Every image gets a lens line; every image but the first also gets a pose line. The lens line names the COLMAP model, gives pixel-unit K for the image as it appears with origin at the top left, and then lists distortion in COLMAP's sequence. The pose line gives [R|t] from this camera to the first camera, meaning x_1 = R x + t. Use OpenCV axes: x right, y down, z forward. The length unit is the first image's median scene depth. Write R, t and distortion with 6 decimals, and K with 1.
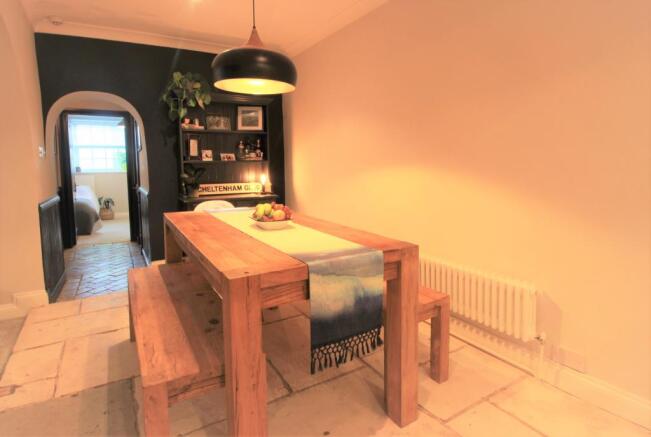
lens RADIAL K [[344.5, 0, 326.7], [0, 344.5, 212.1], [0, 0, 1]] dist [-0.004380, -0.000449]
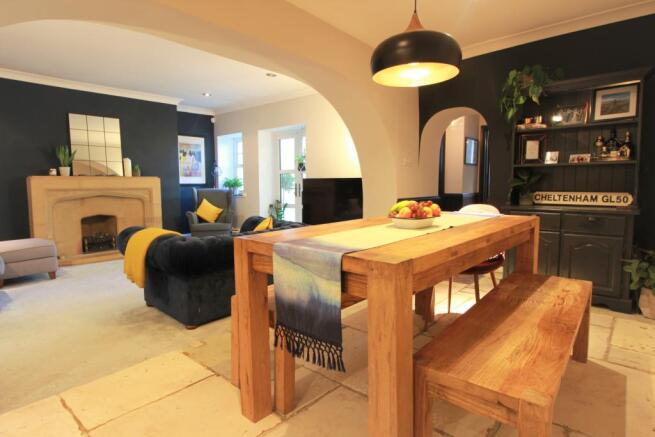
lens RADIAL K [[351.1, 0, 327.4], [0, 351.1, 214.7], [0, 0, 1]] dist [-0.022515, 0.001512]
pose [[0.294968, 0.094283, -0.950844, 0.311400], [-0.125775, 0.990292, 0.059177, -0.008119], [0.947193, 0.102137, 0.303963, 0.237464]]
